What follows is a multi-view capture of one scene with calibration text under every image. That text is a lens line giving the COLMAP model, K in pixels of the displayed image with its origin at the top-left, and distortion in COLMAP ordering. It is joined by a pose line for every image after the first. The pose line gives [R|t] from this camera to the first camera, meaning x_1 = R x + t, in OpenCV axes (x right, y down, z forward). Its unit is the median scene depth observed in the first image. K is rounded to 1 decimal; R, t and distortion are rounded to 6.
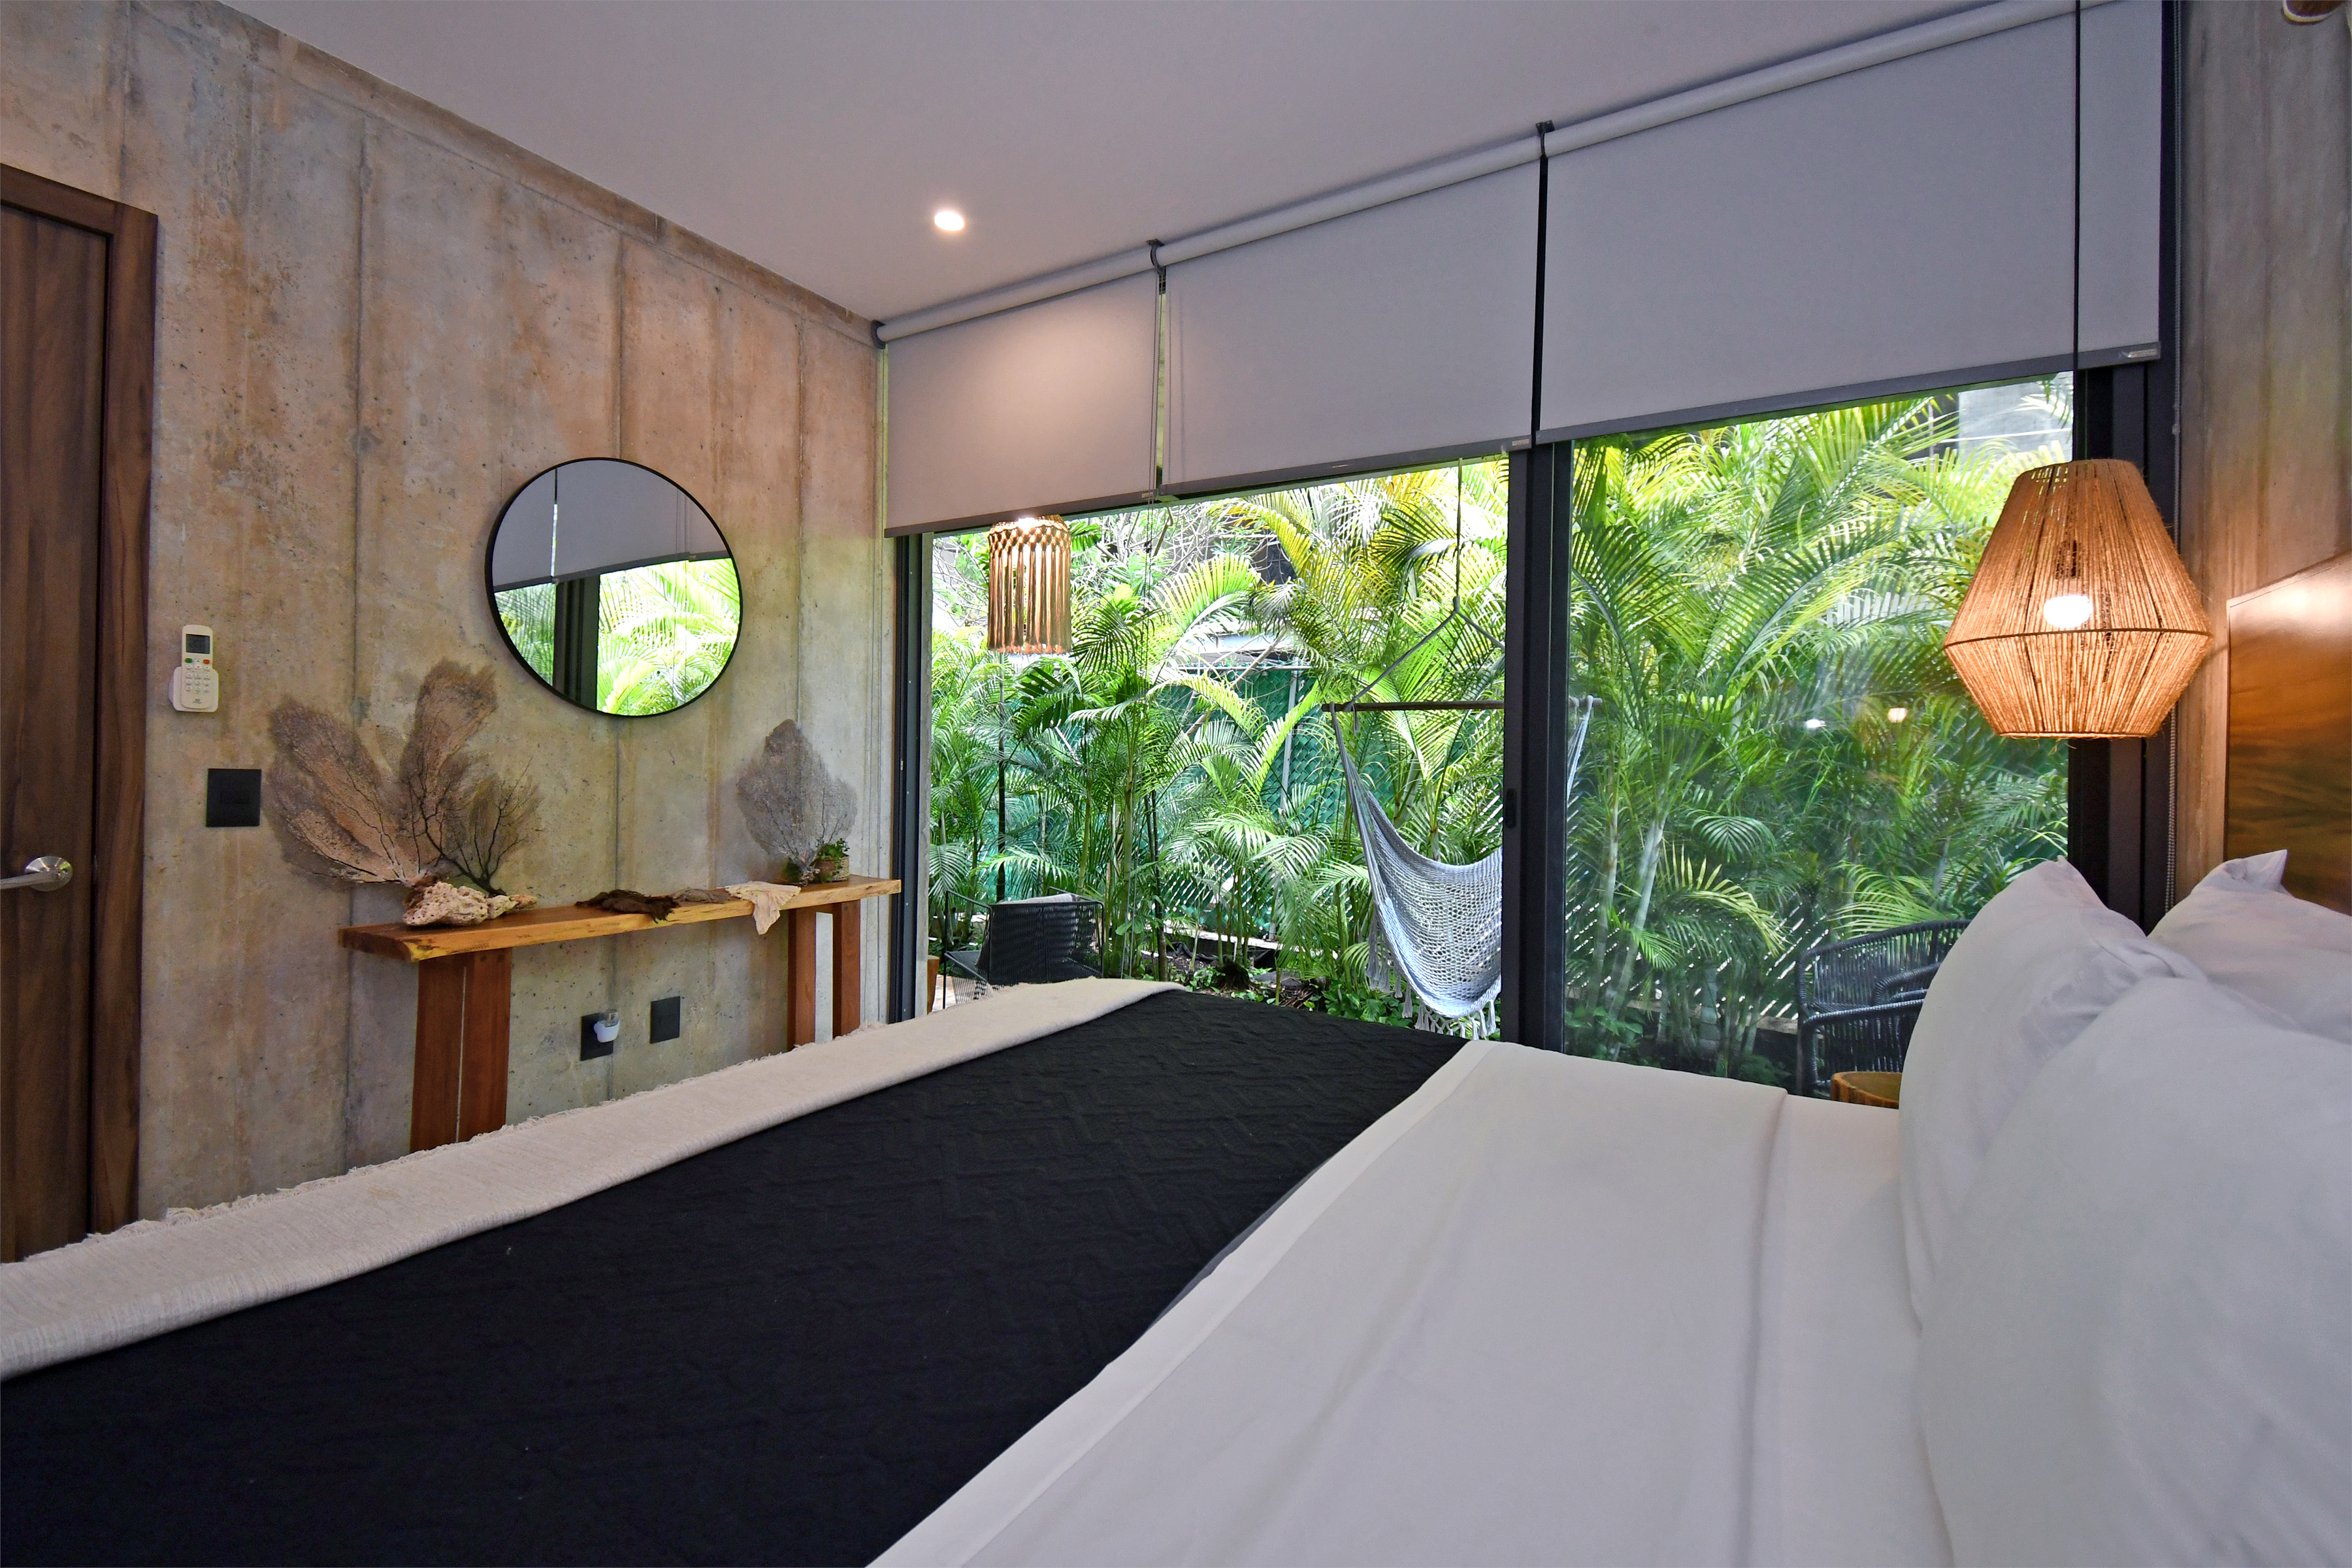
lens RADIAL K [[1029.3, 0, 1160.3], [0, 1029.3, 755.3], [0, 0, 1]] dist [0.023353, -0.021812]
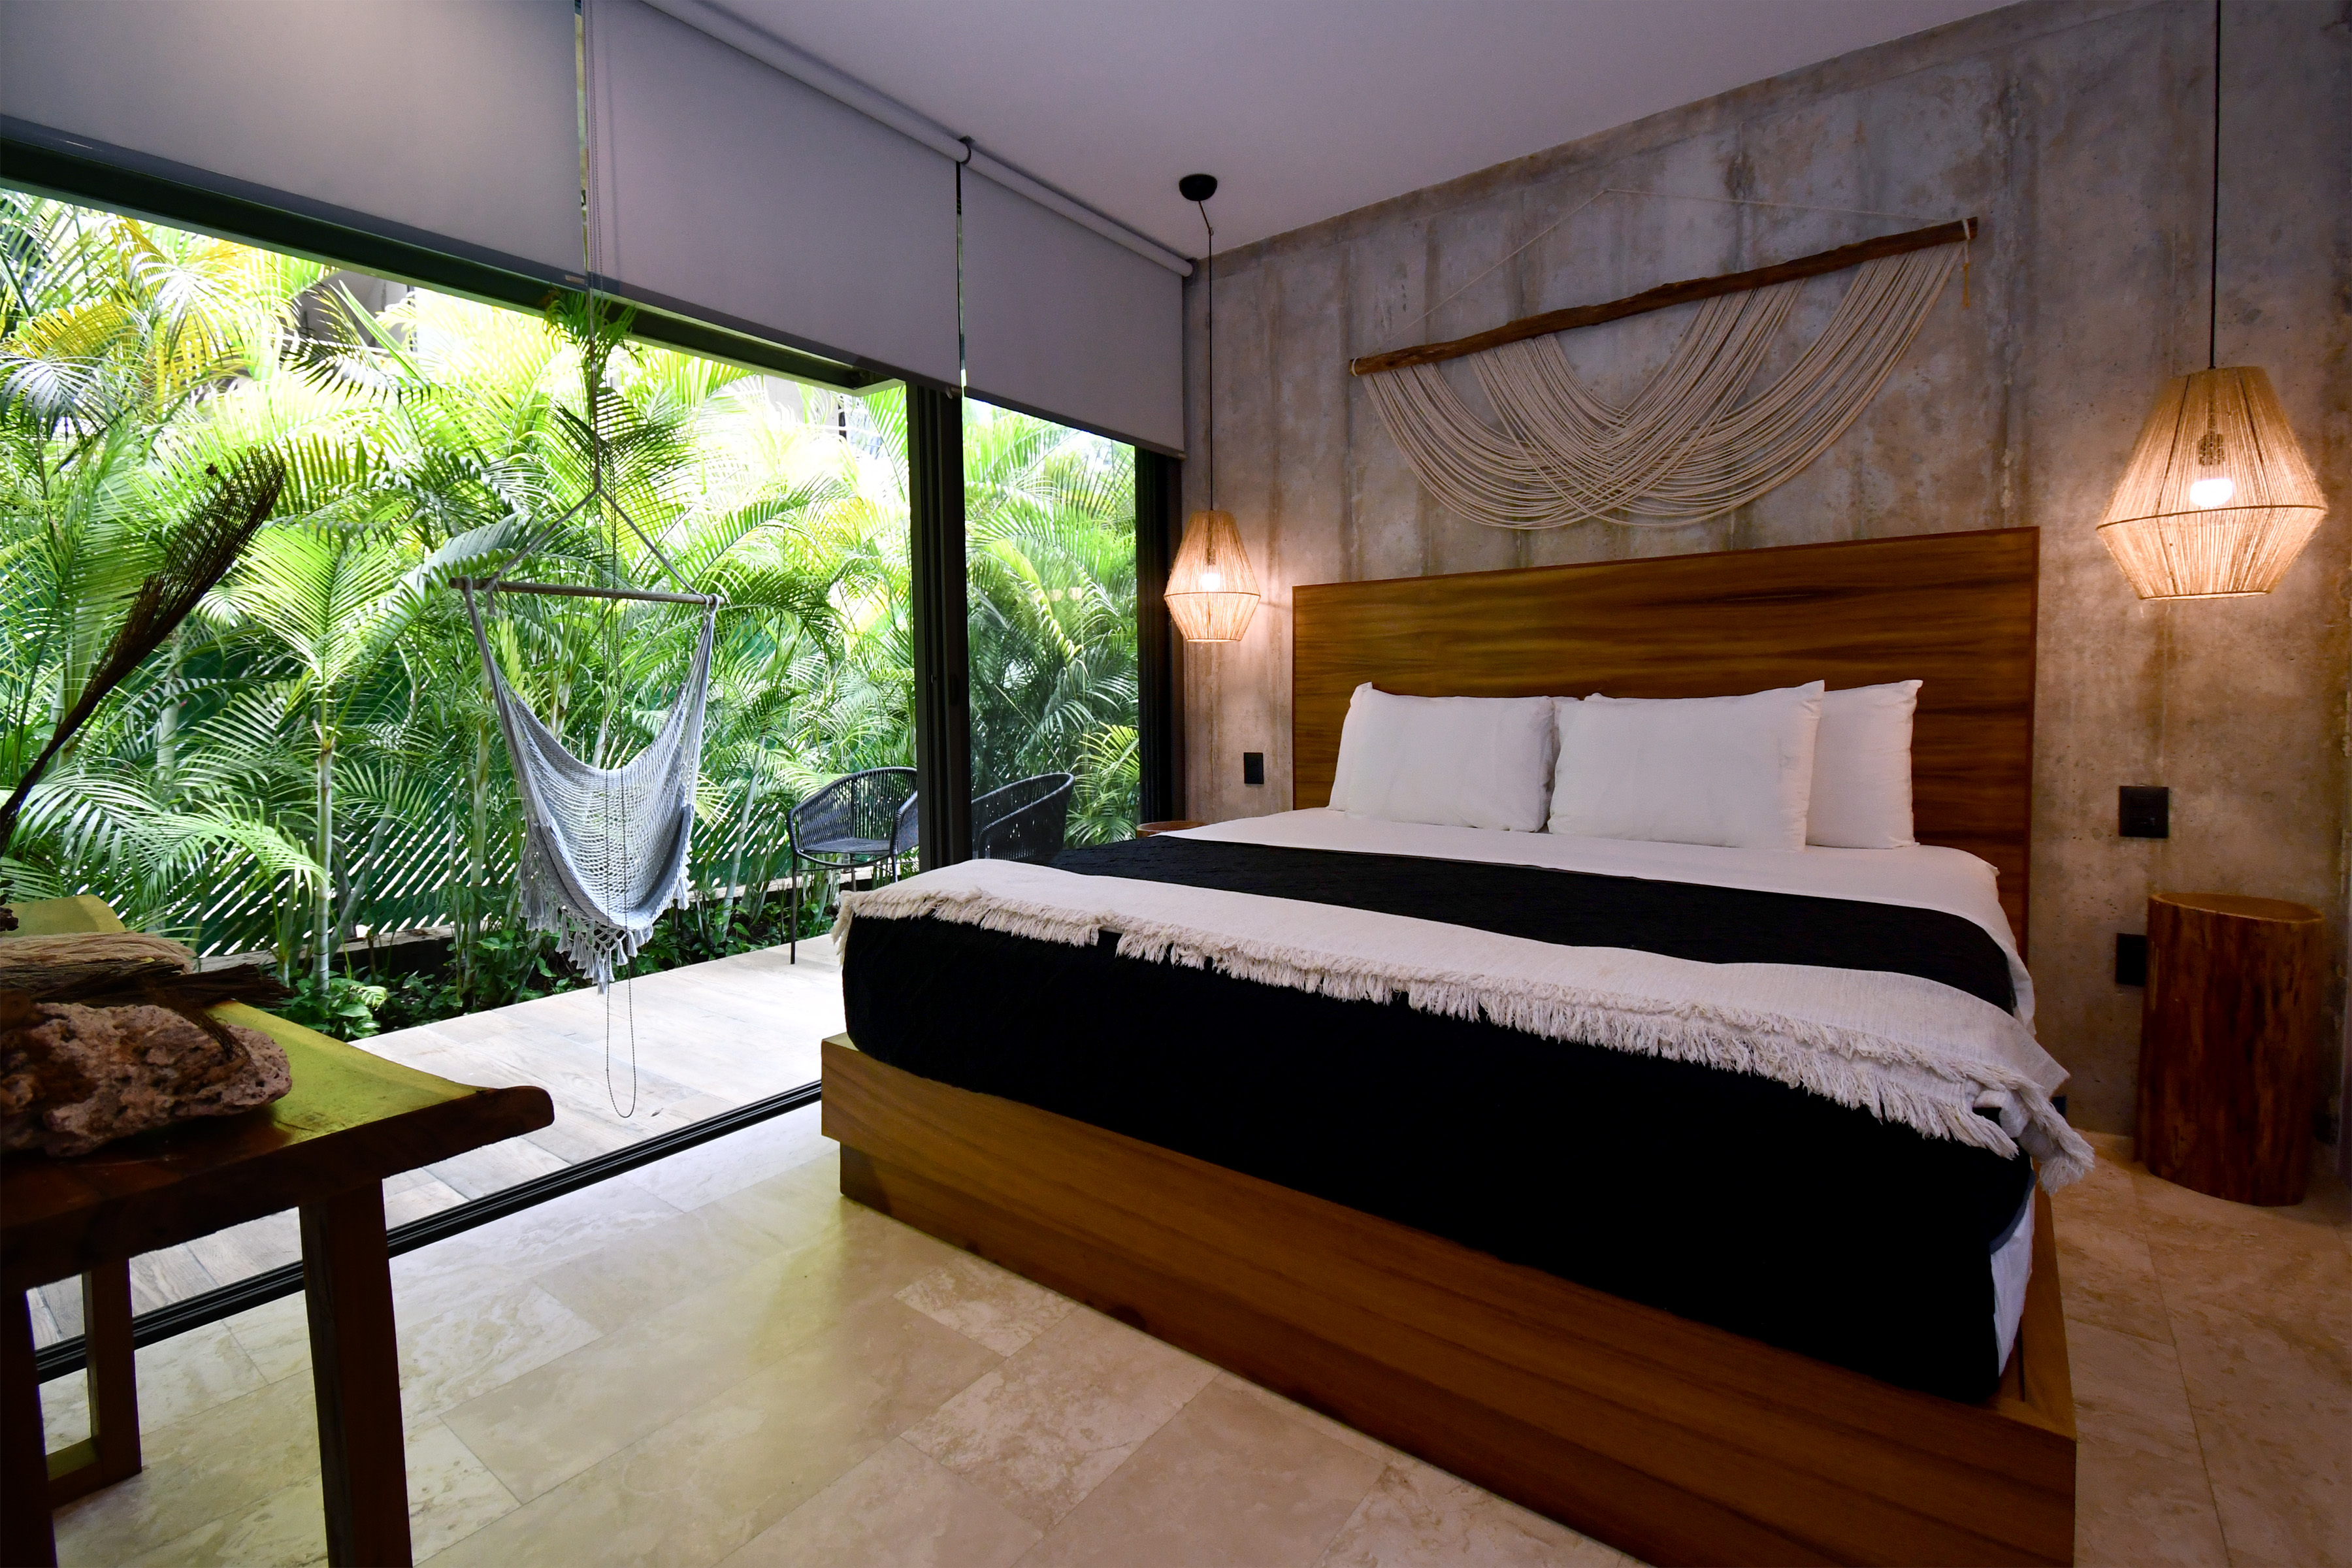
lens RADIAL K [[1061.2, 0, 1183.5], [0, 1061.2, 728.4], [0, 0, 1]] dist [0.037502, -0.024732]
pose [[0.080992, -0.052053, 0.995355, -0.862419], [0.005939, 0.998643, 0.051742, 0.032170], [-0.996697, 0.001721, 0.081191, 0.591117]]
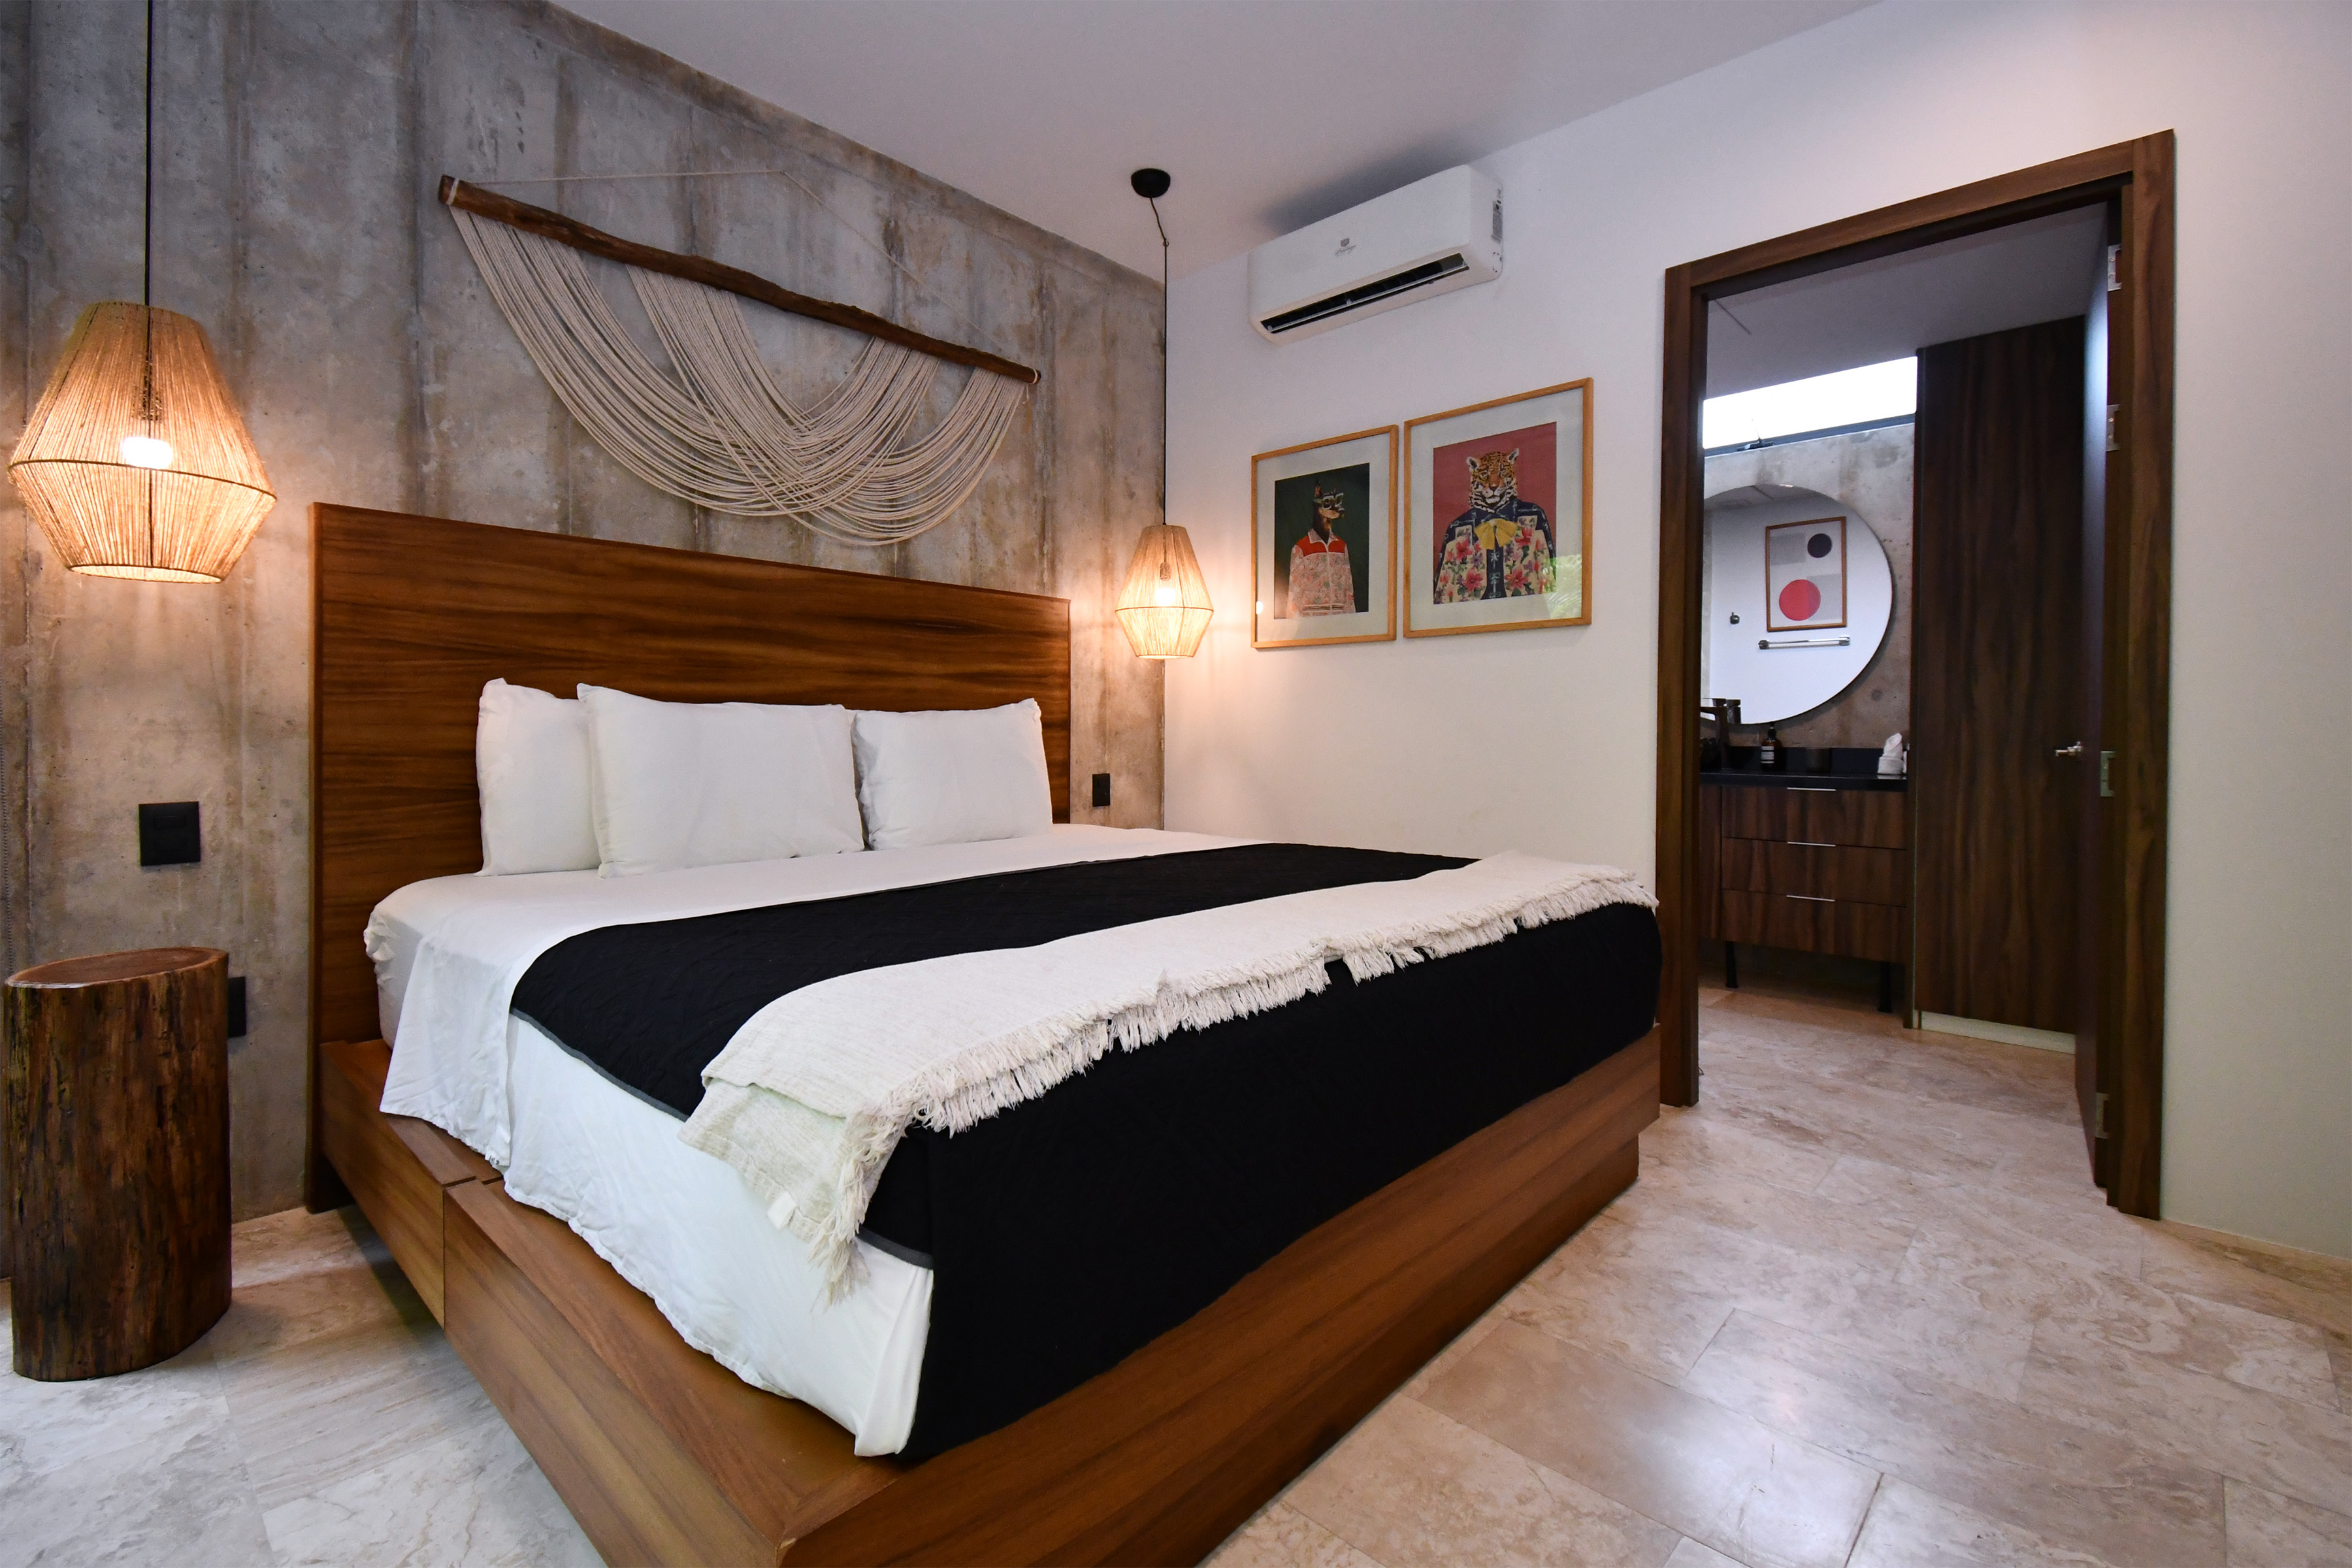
lens RADIAL K [[1029.3, 0, 1160.3], [0, 1029.3, 755.3], [0, 0, 1]] dist [0.023353, -0.021812]
pose [[-0.981425, -0.019852, 0.190814, -0.209652], [-0.017166, 0.999729, 0.015720, 0.086460], [-0.191074, 0.012152, -0.981500, 1.216951]]
